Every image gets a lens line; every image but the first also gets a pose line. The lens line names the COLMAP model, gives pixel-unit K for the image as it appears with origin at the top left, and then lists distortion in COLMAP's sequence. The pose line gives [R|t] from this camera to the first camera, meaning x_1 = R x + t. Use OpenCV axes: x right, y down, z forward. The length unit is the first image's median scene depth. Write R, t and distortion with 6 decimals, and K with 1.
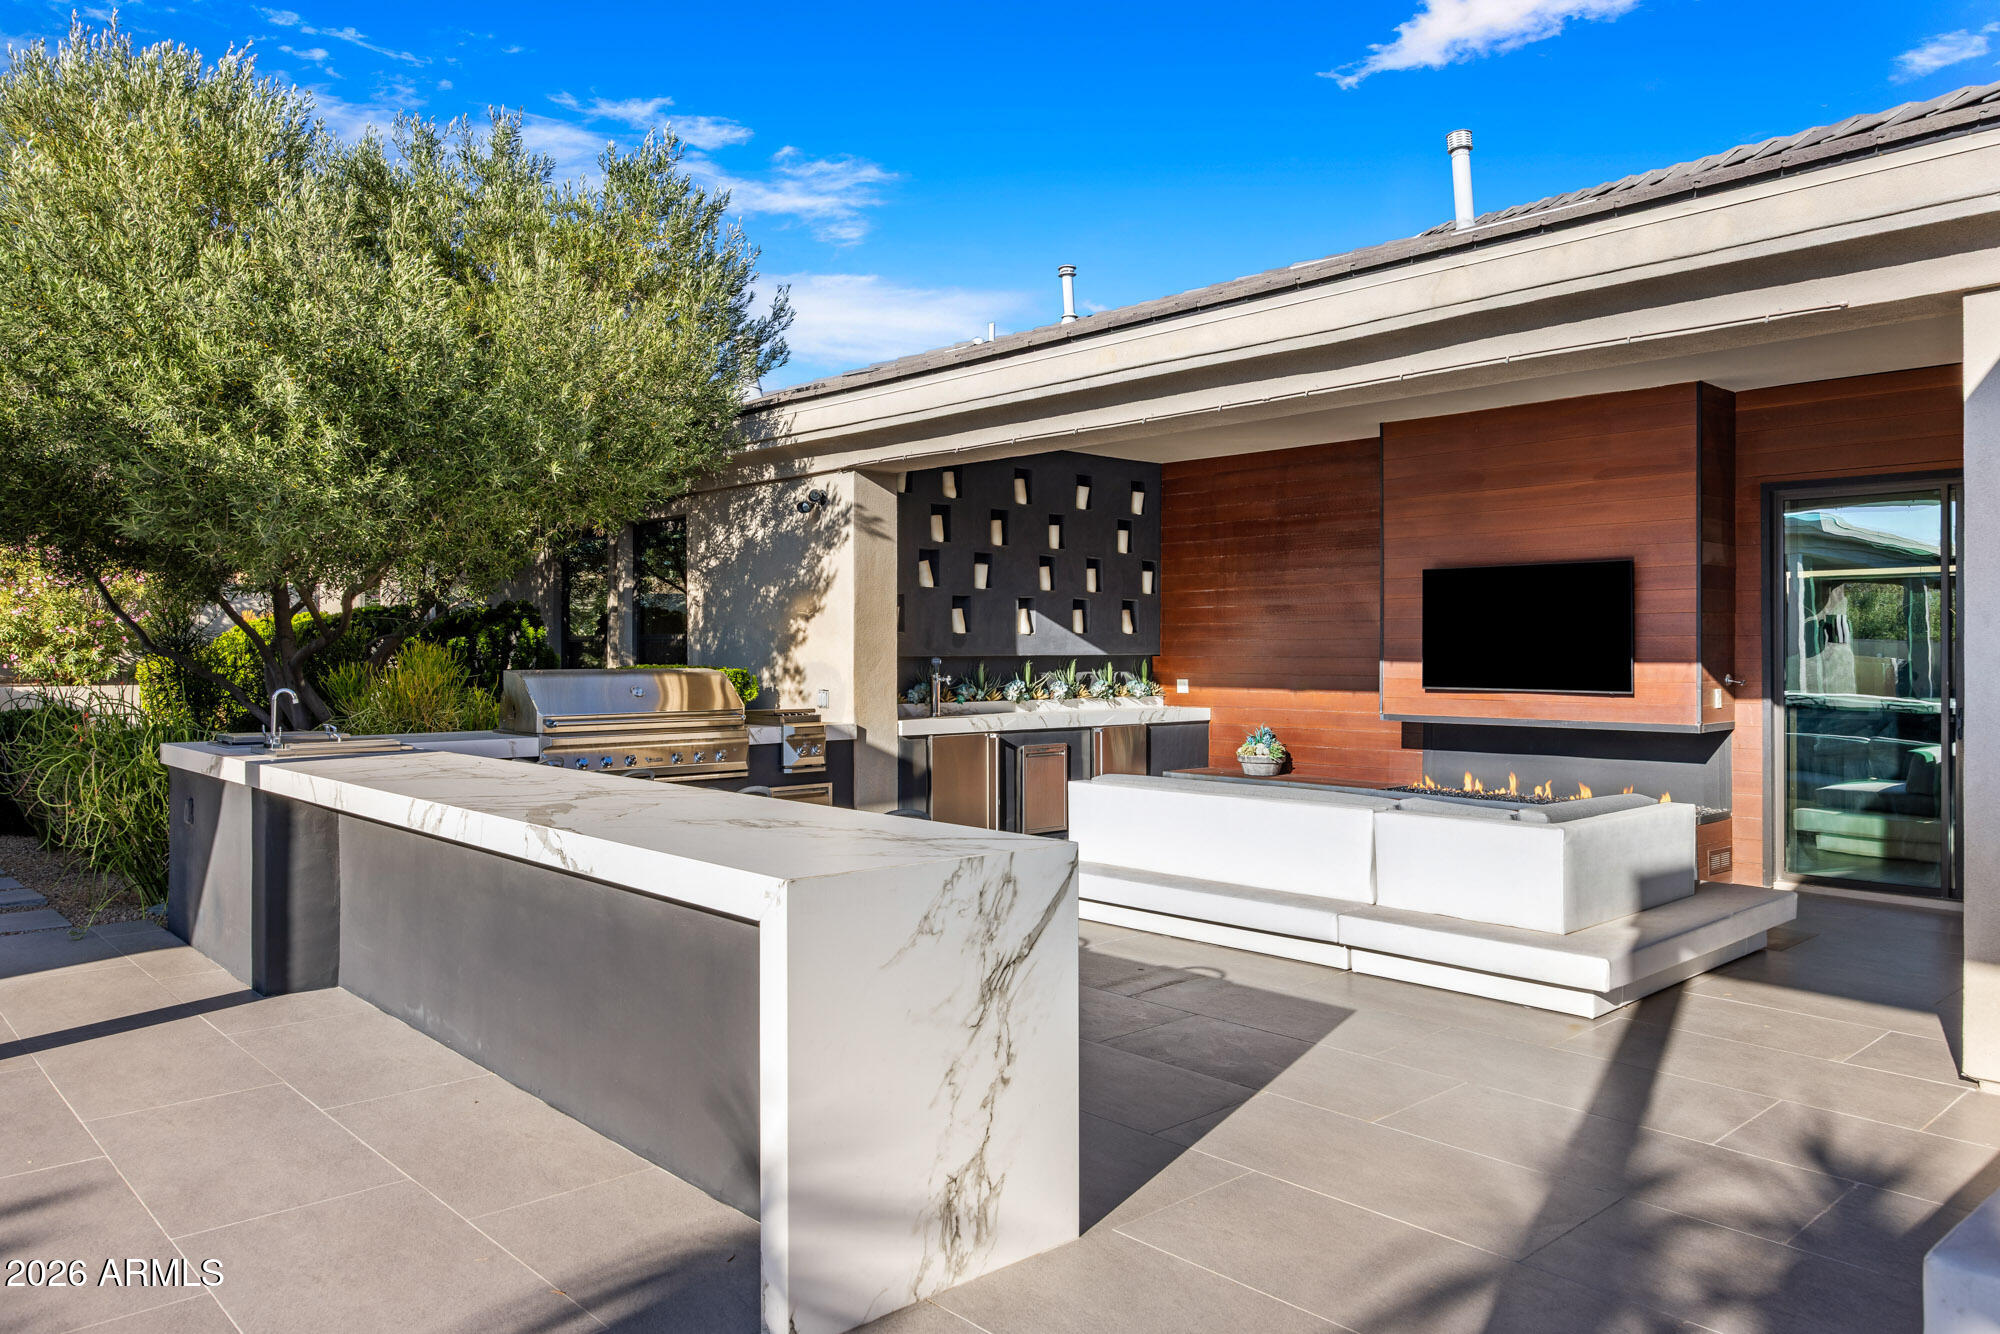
lens RADIAL K [[1401.6, 0, 1001.6], [0, 1401.6, 646.7], [0, 0, 1]] dist [-0.003434, -0.001196]
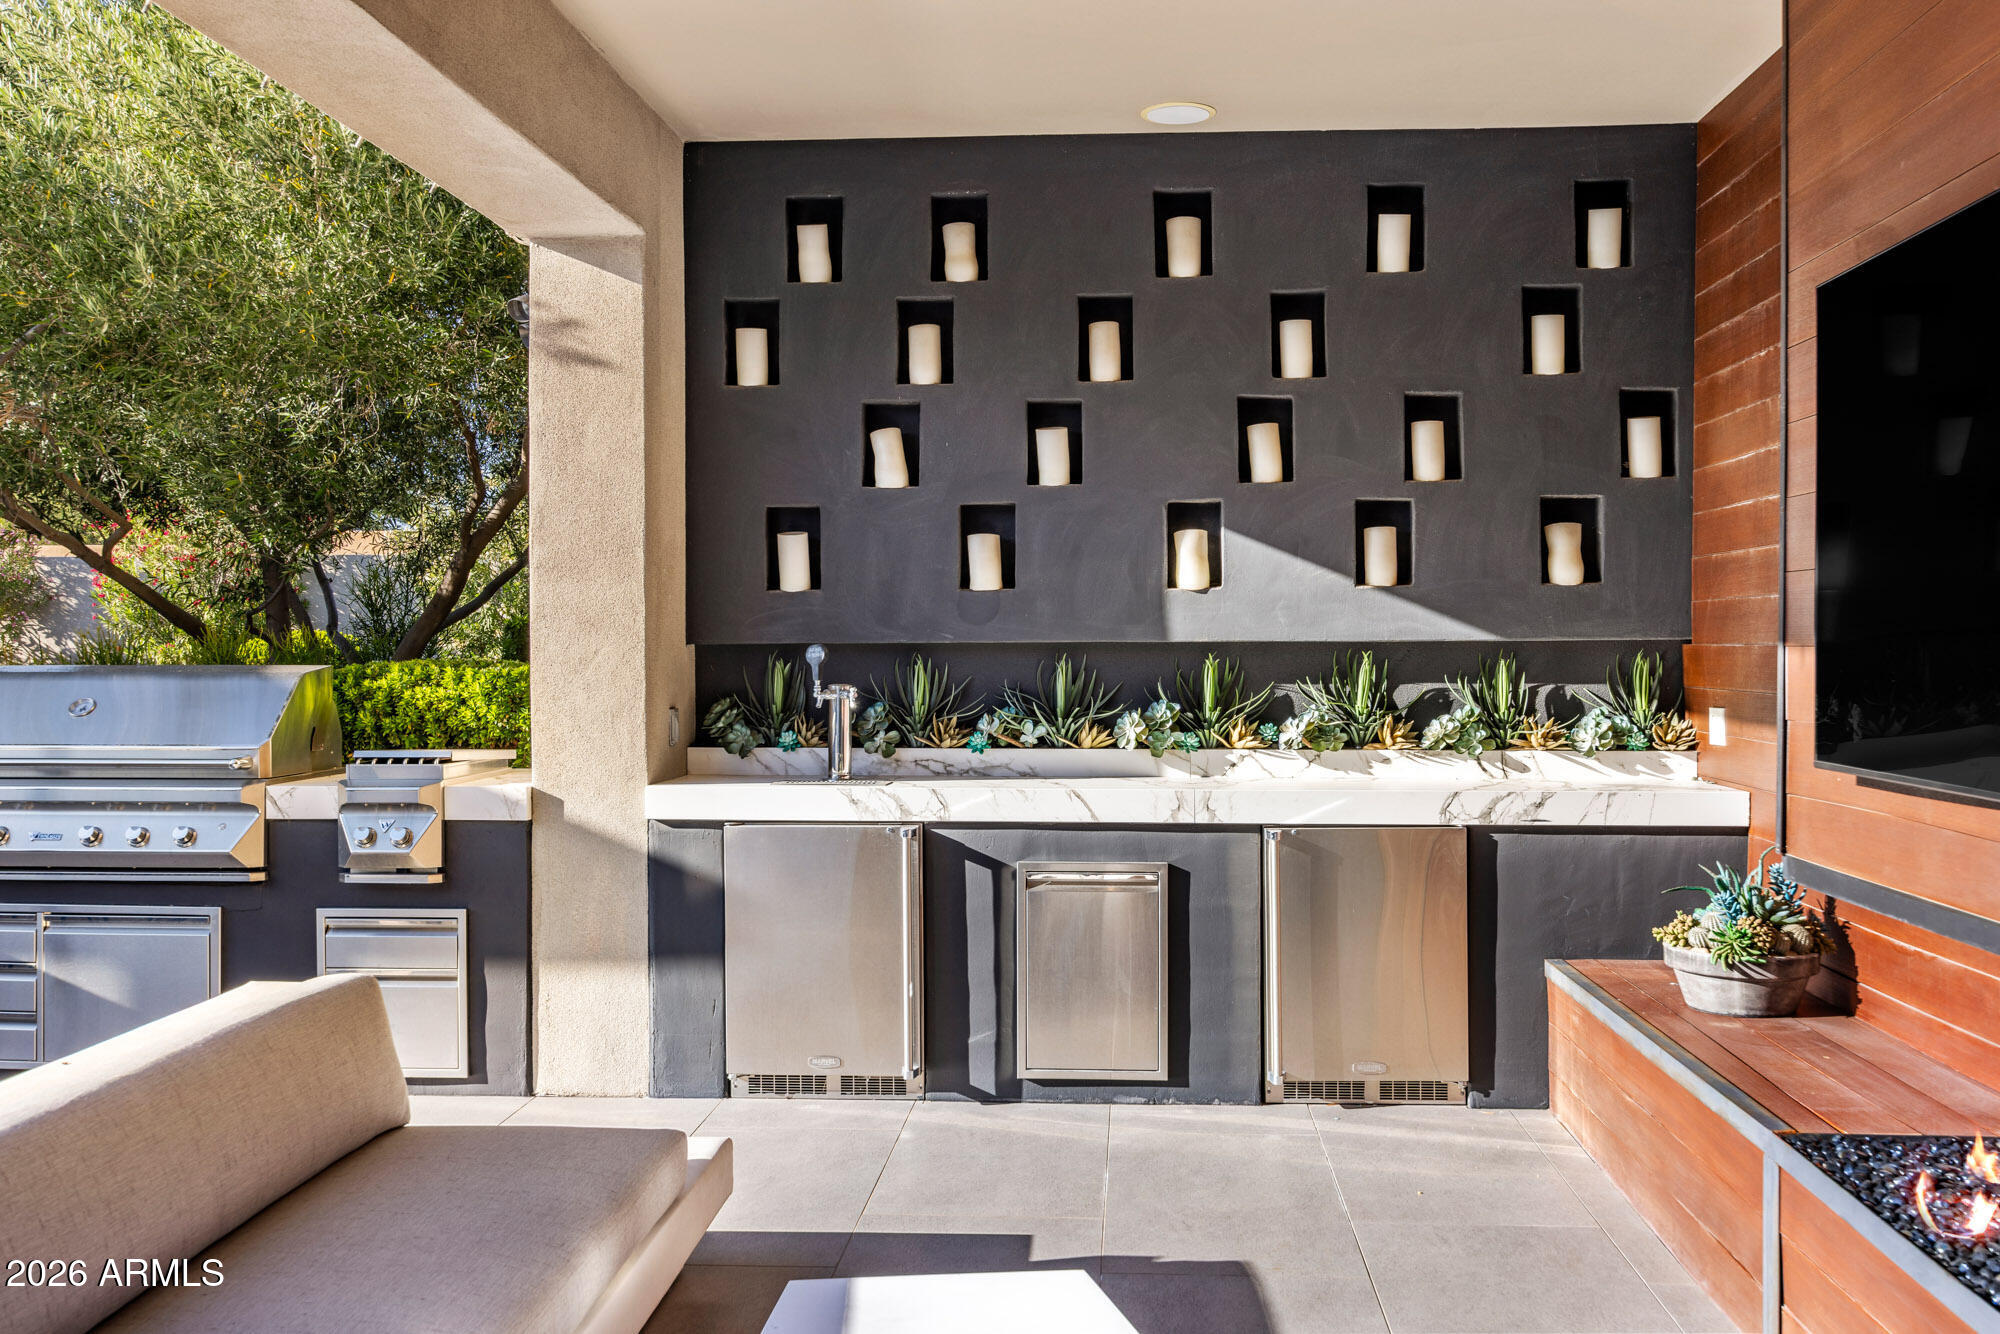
lens RADIAL K [[2102.0, 0, 1000.0], [0, 2102.0, 667.0], [0, 0, 1]] dist [-0.003930, 0.002000]
pose [[0.689305, 0.009053, -0.724415, 0.448627], [0.003213, 0.999874, 0.015552, 0.003753], [0.724465, -0.013048, 0.689189, 0.553439]]
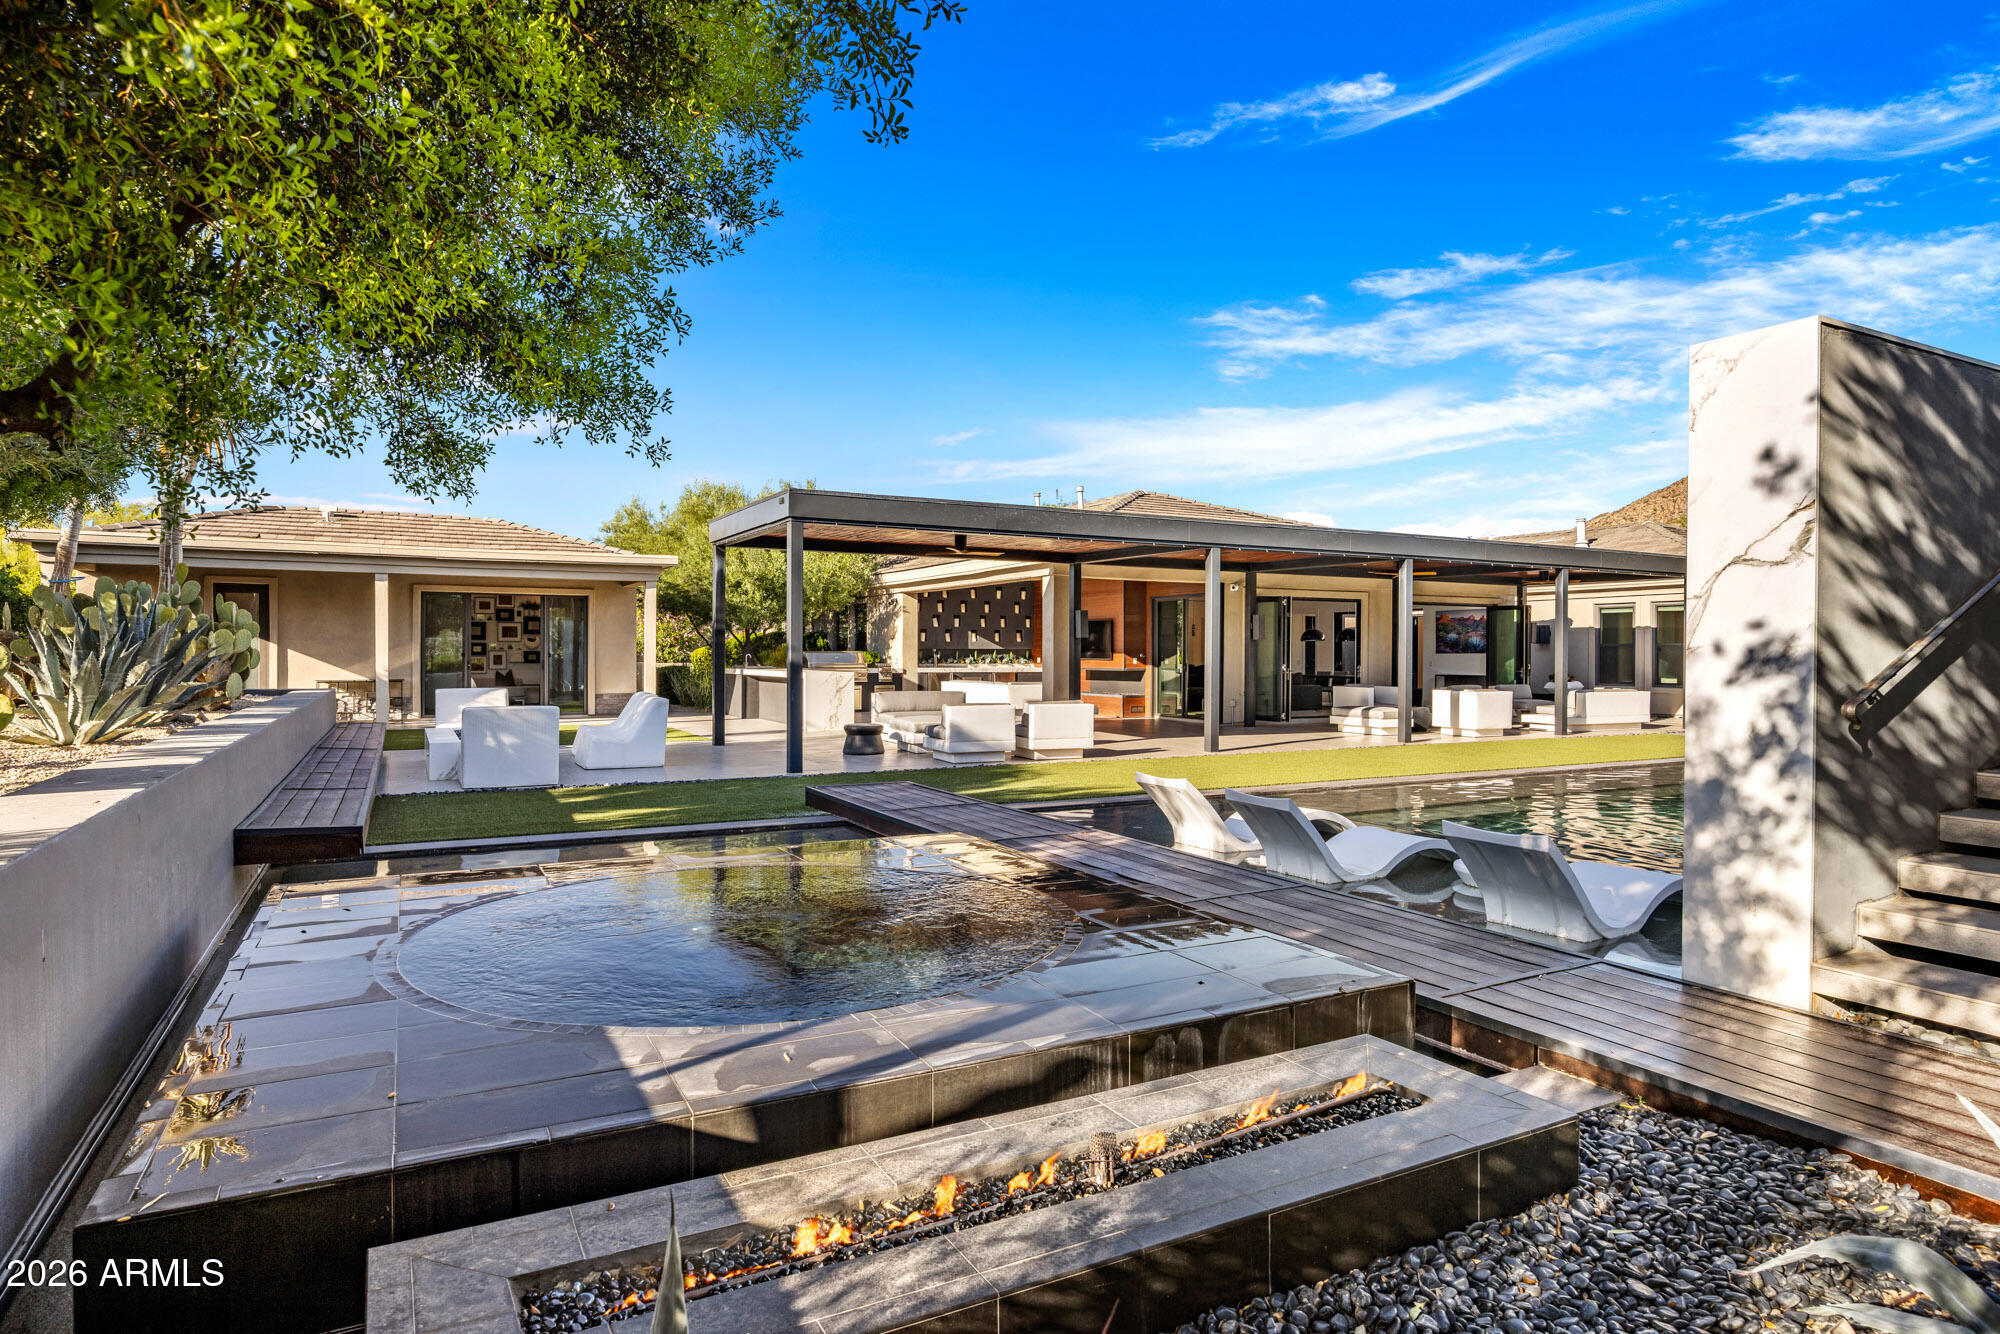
lens RADIAL K [[1119.0, 0, 1000.0], [0, 1119.0, 667.0], [0, 0, 1]] dist [0.000227, -0.000008]
pose [[0.968814, 0.010947, -0.247547, 0.691768], [-0.005656, 0.999740, 0.022078, -0.008552], [0.247724, -0.019990, 0.968624, -1.358493]]
